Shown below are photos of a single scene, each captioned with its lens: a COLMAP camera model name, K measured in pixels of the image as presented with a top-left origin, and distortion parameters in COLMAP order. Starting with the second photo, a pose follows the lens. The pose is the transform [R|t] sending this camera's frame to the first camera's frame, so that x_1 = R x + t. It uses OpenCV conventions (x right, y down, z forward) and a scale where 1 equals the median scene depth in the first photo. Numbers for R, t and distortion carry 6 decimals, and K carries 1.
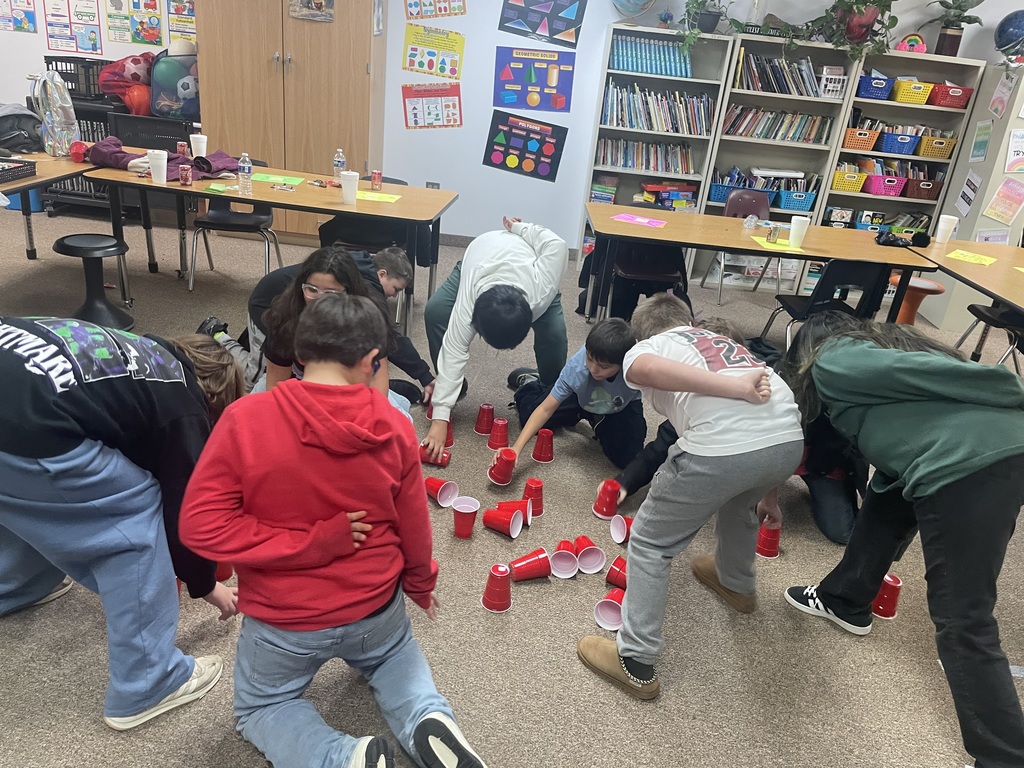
lens RADIAL K [[777.6, 0, 510.5], [0, 777.6, 381.8], [0, 0, 1]] dist [0.067977, -0.091788]
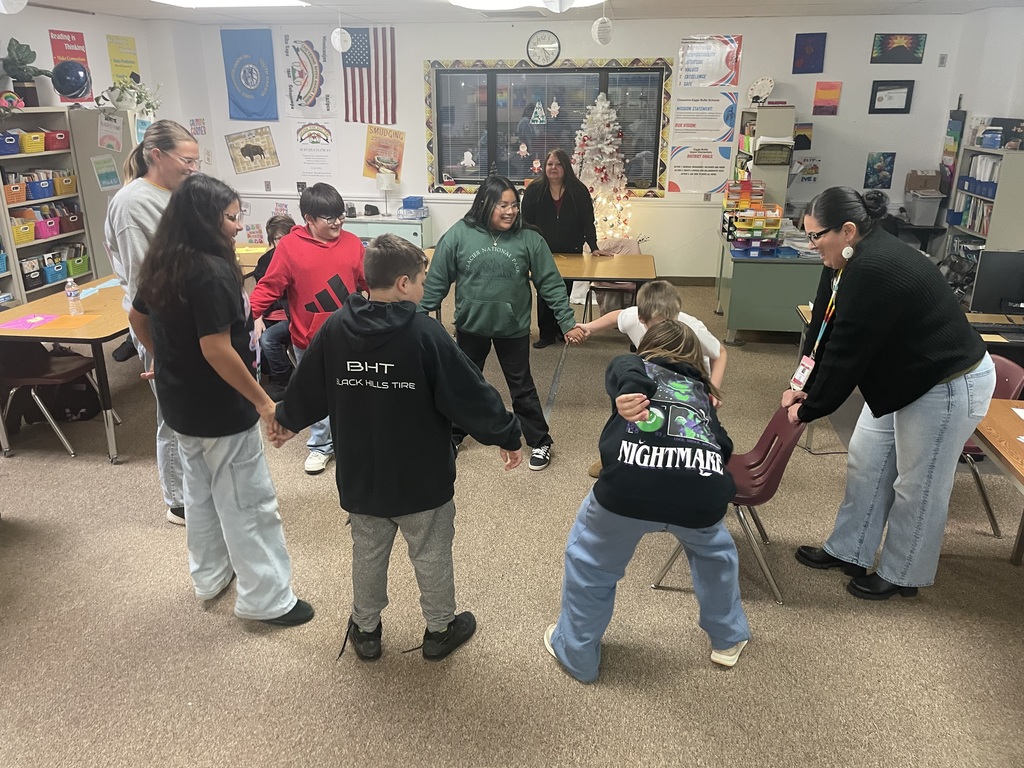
lens RADIAL K [[777.6, 0, 514.5], [0, 777.6, 381.5], [0, 0, 1]] dist [0.067977, -0.091788]
pose [[0.119086, -0.428705, 0.895561, -0.521013], [0.404388, 0.844721, 0.350595, -0.201476], [-0.906801, 0.320404, 0.273958, 0.207930]]
